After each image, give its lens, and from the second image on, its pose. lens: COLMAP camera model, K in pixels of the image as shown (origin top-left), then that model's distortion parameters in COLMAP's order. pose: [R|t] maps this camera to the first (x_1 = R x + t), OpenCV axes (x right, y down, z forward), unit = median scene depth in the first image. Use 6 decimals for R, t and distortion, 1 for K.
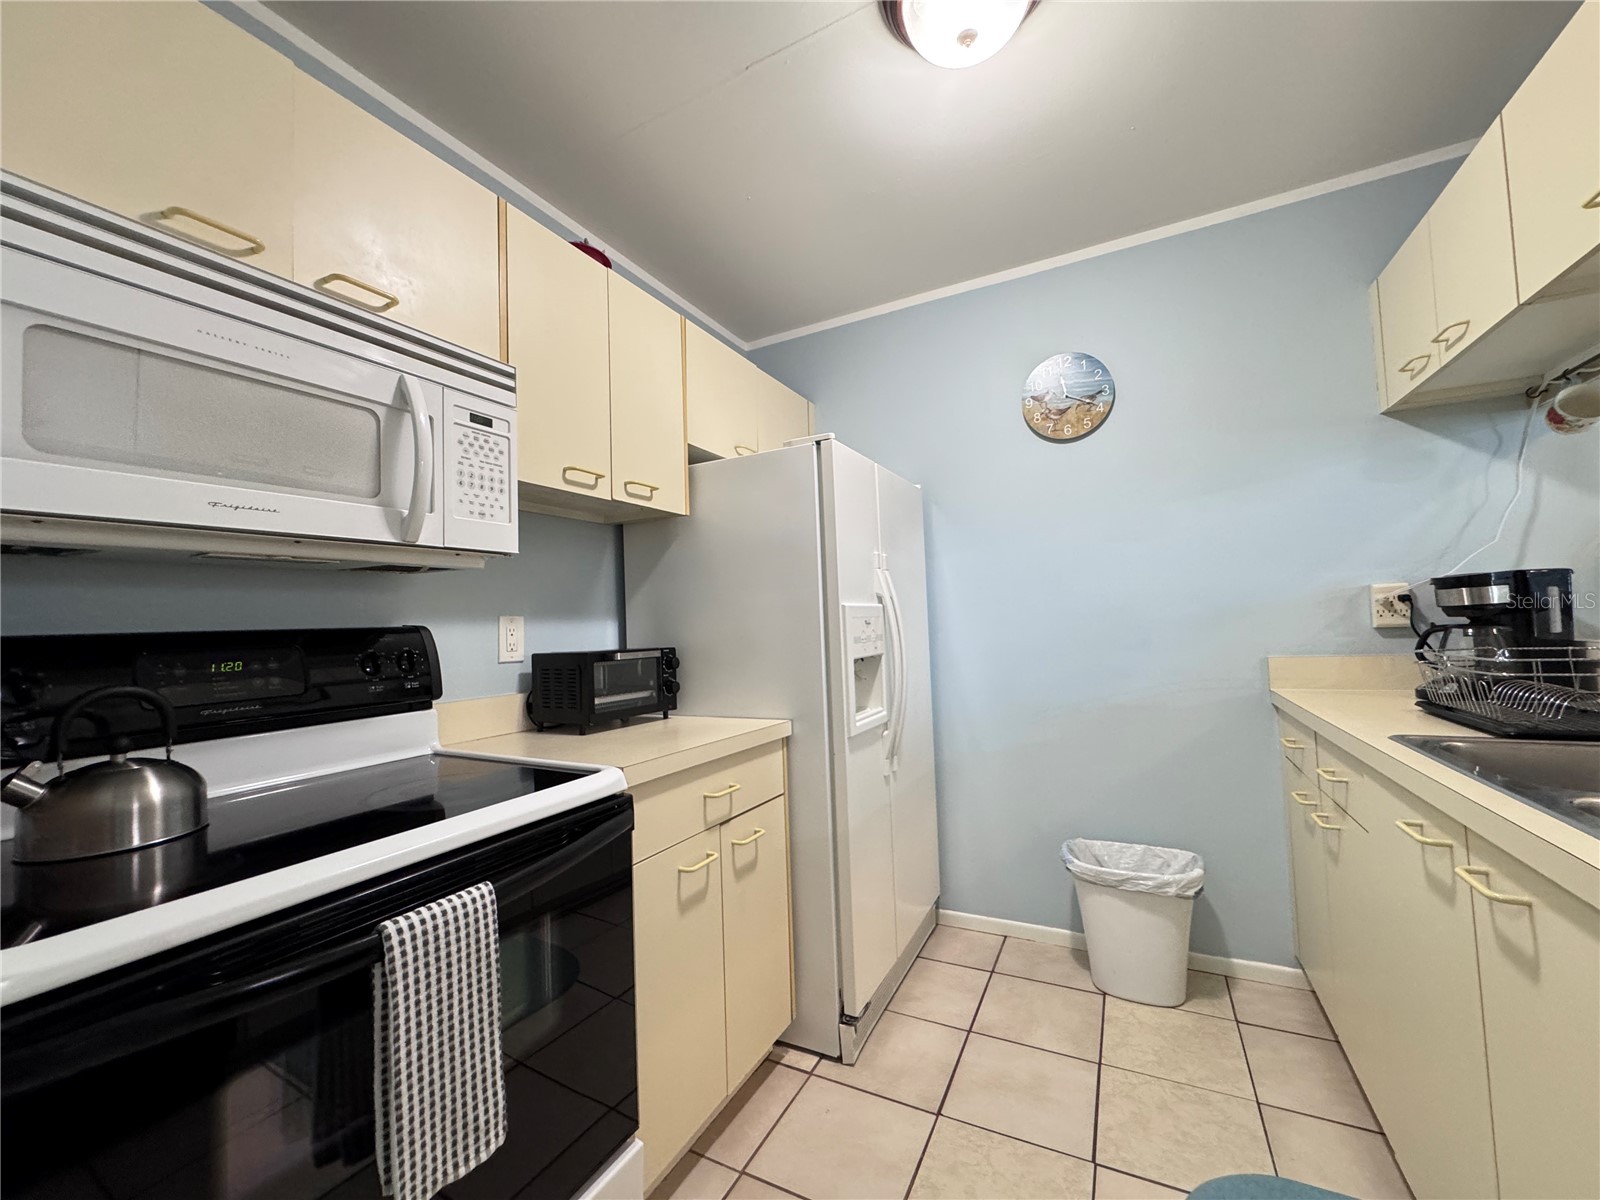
lens RADIAL K [[636.8, 0, 799.4], [0, 636.8, 598.6], [0, 0, 1]] dist [-0.005774, 0.000660]
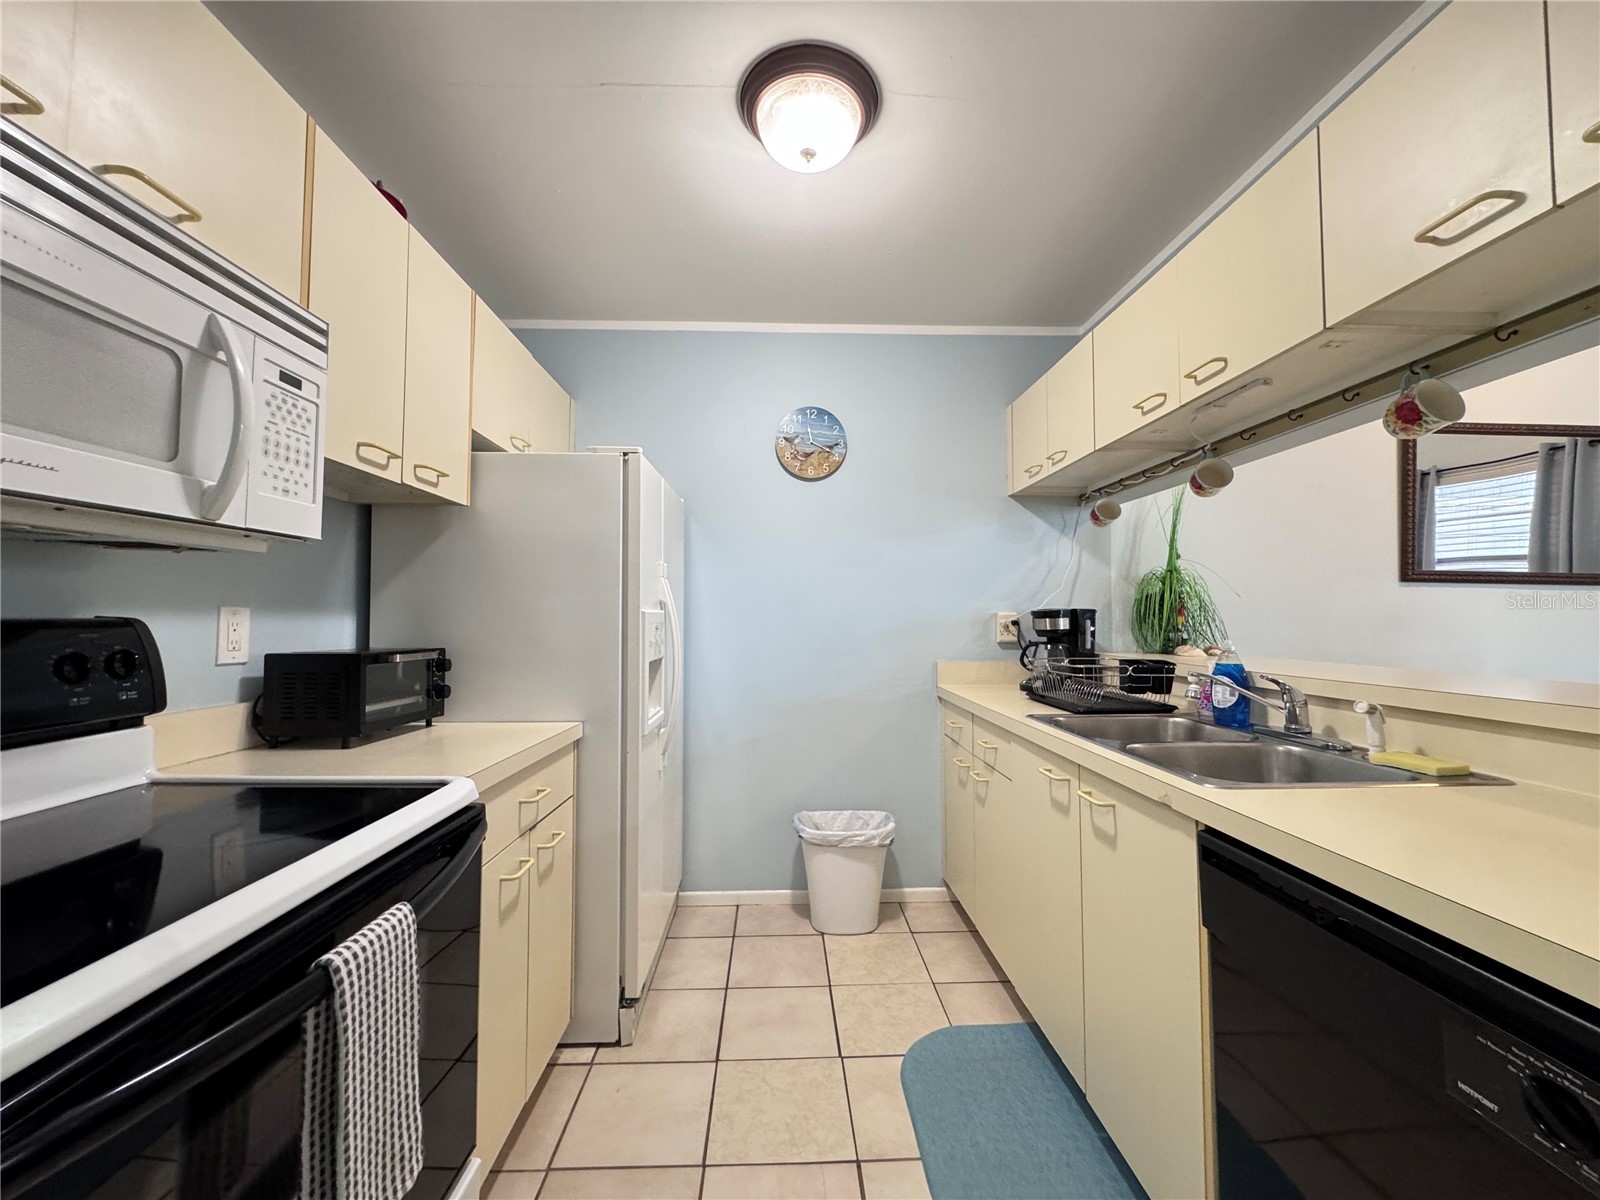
lens RADIAL K [[636.8, 0, 798.8], [0, 636.8, 599.2], [0, 0, 1]] dist [-0.005774, 0.000660]
pose [[0.870482, 0.052799, 0.489360, -0.228390], [-0.054251, 0.998464, -0.011226, -0.012591], [-0.489202, -0.016776, 0.872009, -0.051251]]
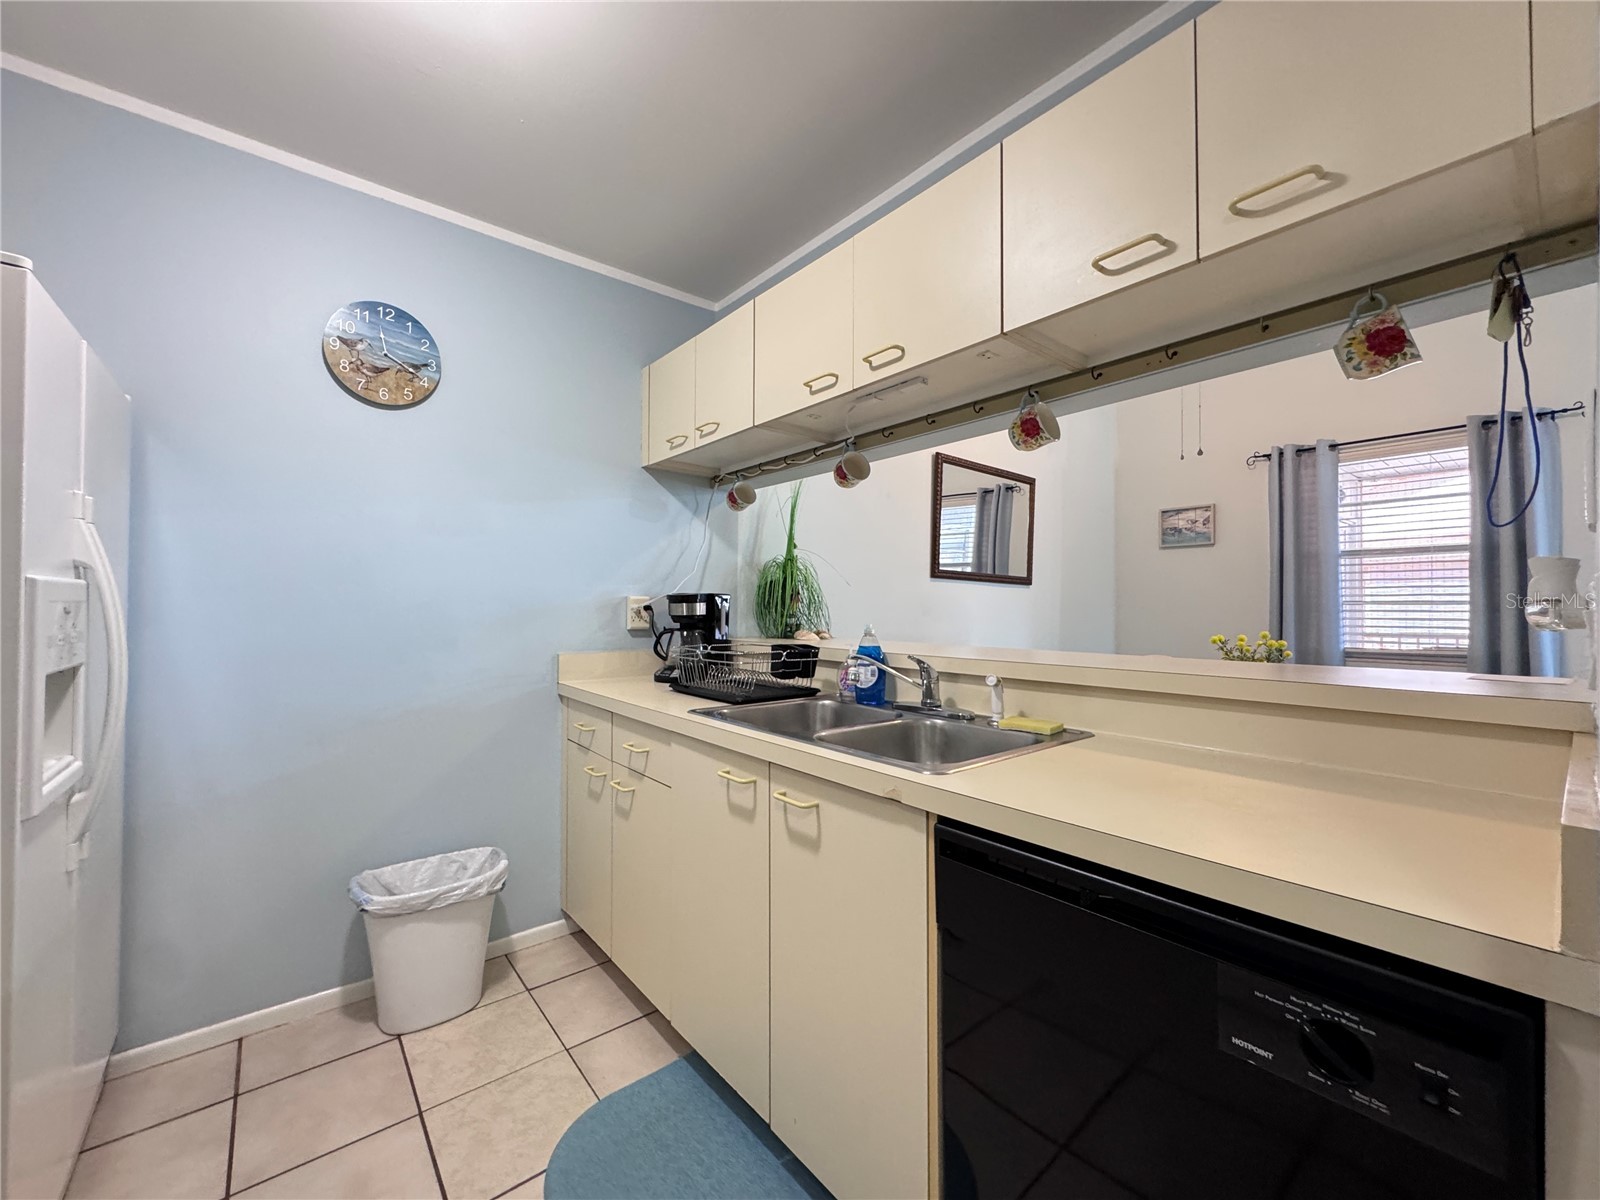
lens RADIAL K [[636.8, 0, 797.9], [0, 636.8, 600.0], [0, 0, 1]] dist [-0.005774, 0.000660]
pose [[0.393061, 0.052788, 0.917996, -0.171305], [-0.061456, 0.997627, -0.031053, 0.005231], [-0.917456, -0.044211, 0.395373, 0.184190]]
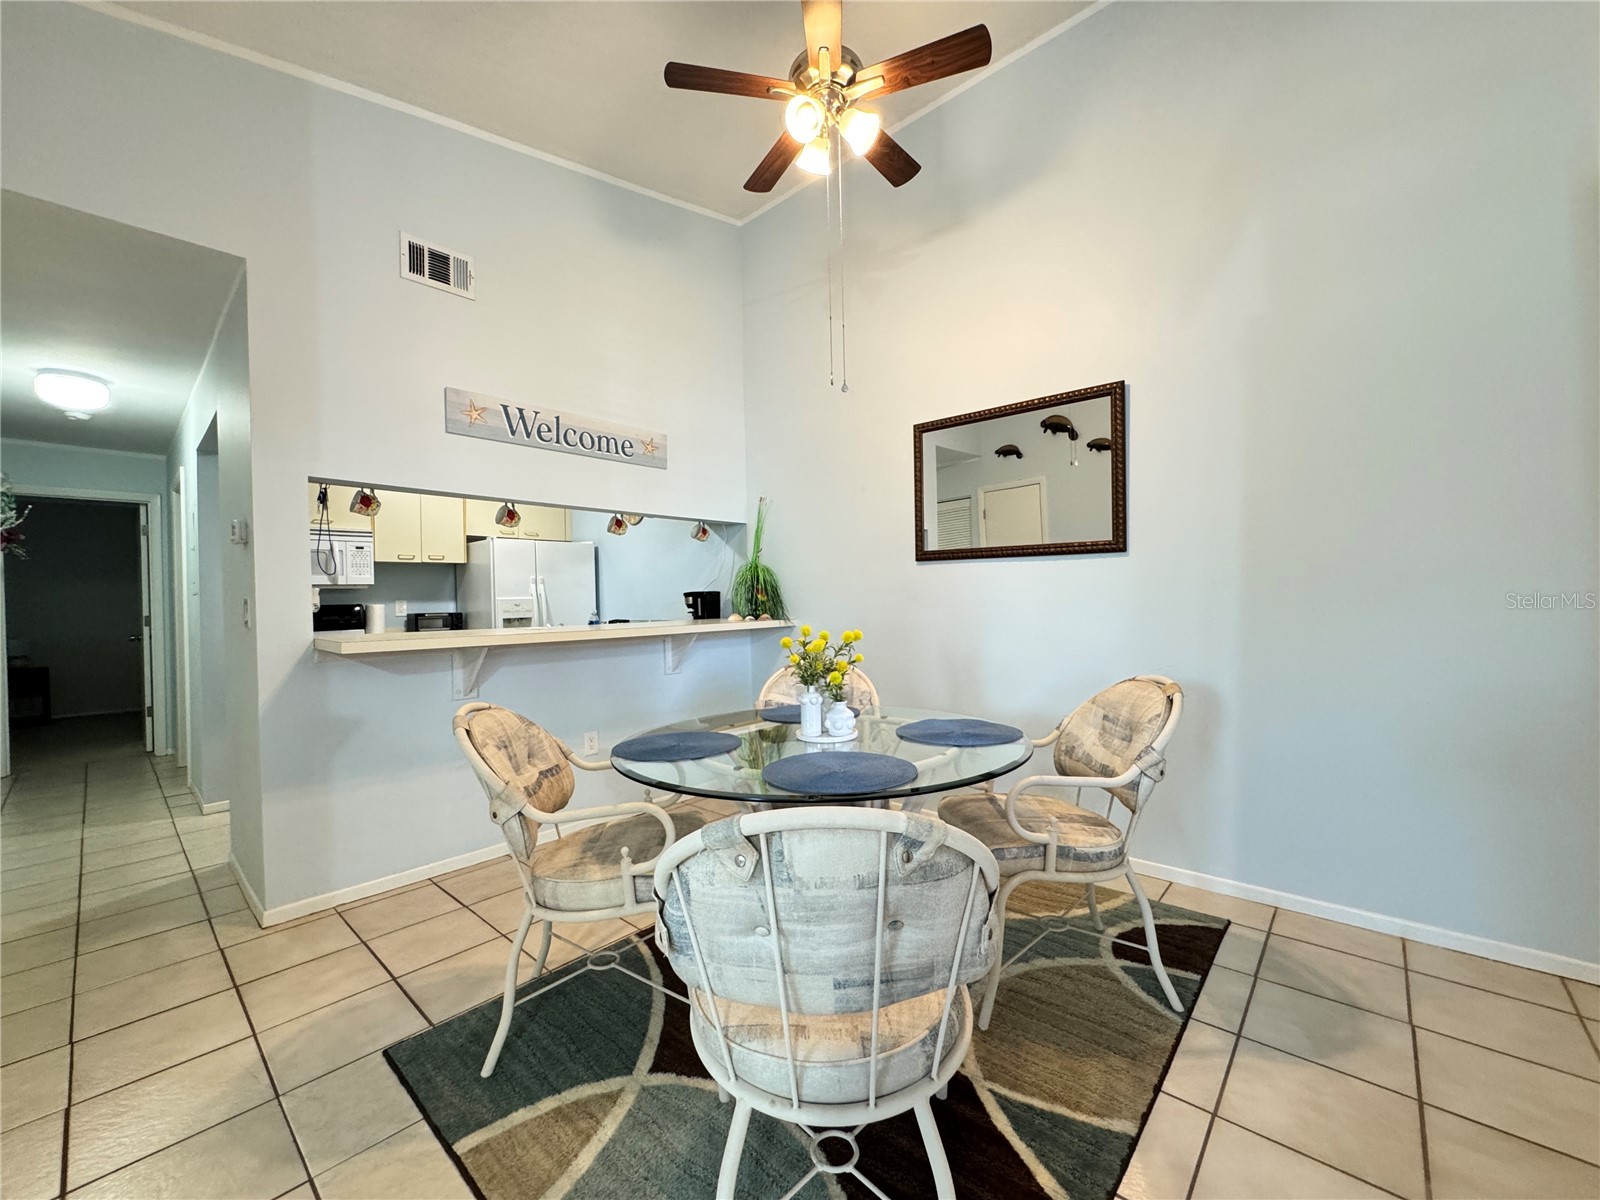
lens RADIAL K [[636.8, 0, 800.9], [0, 636.8, 597.8], [0, 0, 1]] dist [-0.005774, 0.000660]
pose [[0.968434, 0.018132, -0.248608, 2.066771], [-0.006383, 0.998828, 0.047983, -0.137409], [0.249187, -0.044882, 0.967415, -1.369221]]
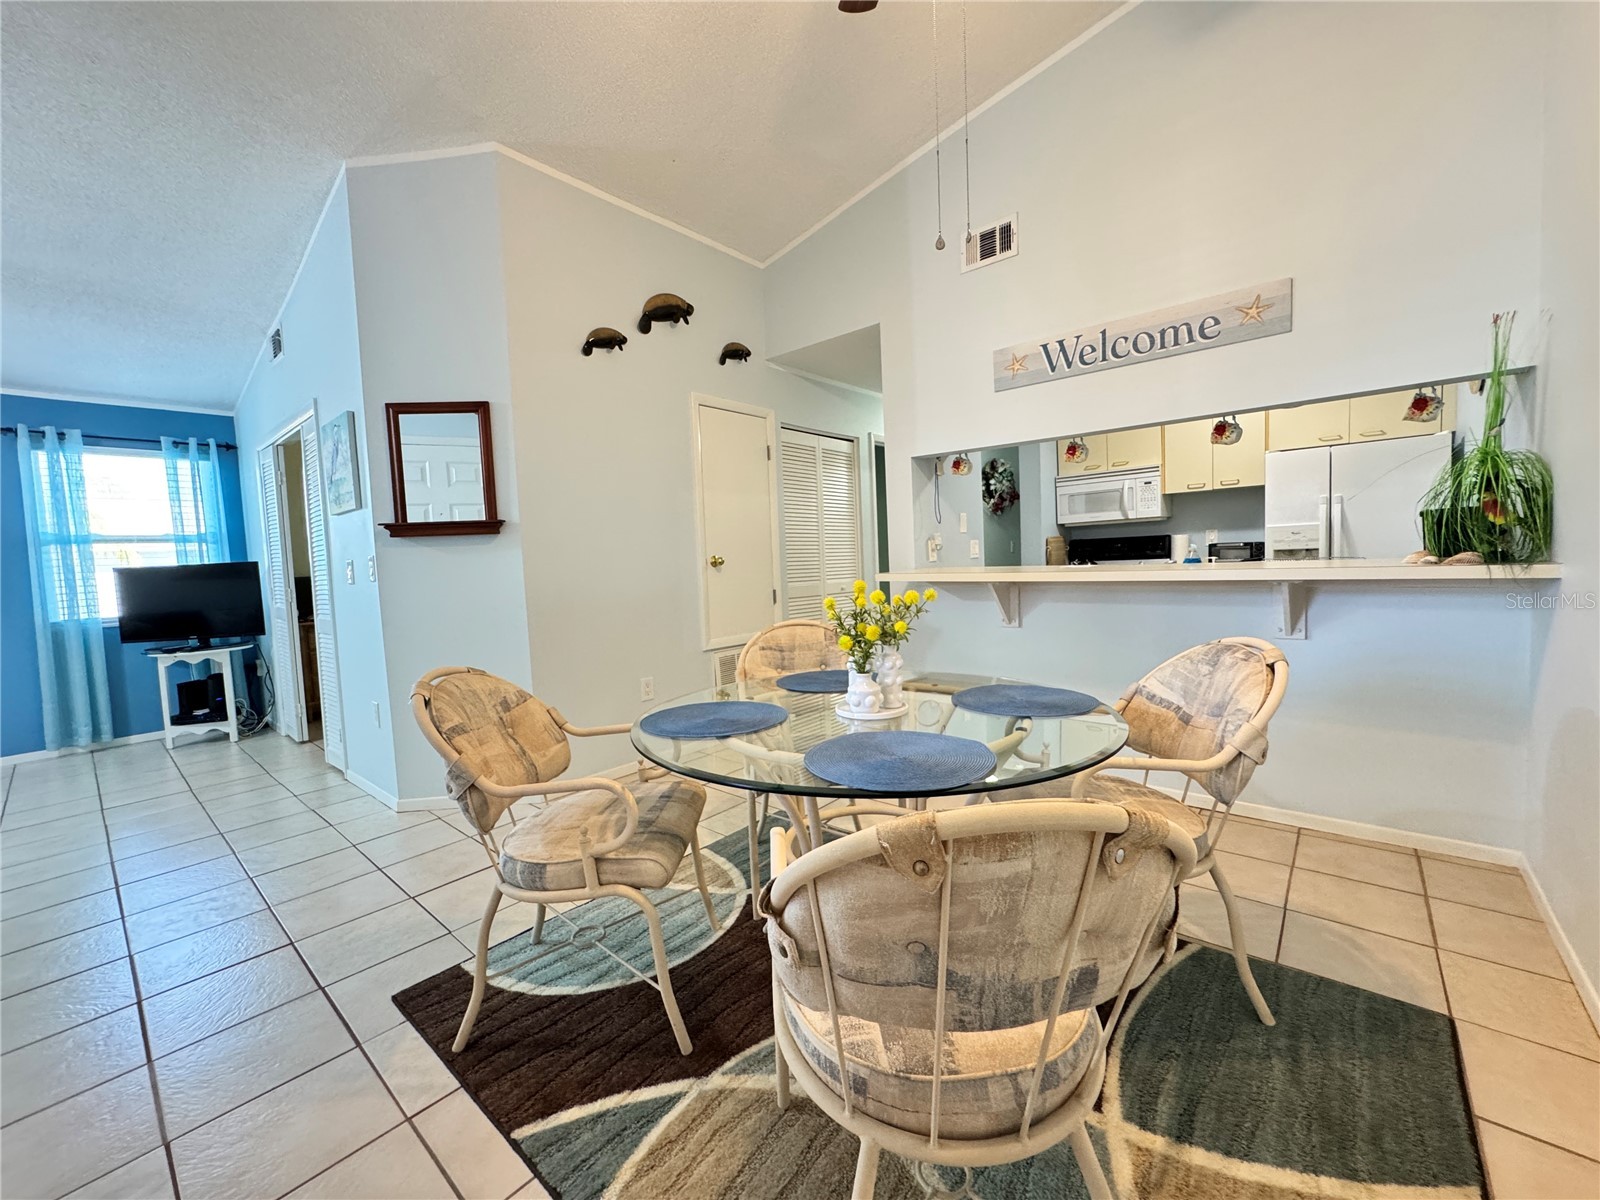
lens RADIAL K [[636.8, 0, 798.2], [0, 636.8, 599.1], [0, 0, 1]] dist [-0.005774, 0.000660]
pose [[-0.229410, 0.115771, -0.966420, 2.781368], [0.092987, 0.990966, 0.096638, -0.111467], [0.968878, -0.067695, -0.238103, -0.132779]]
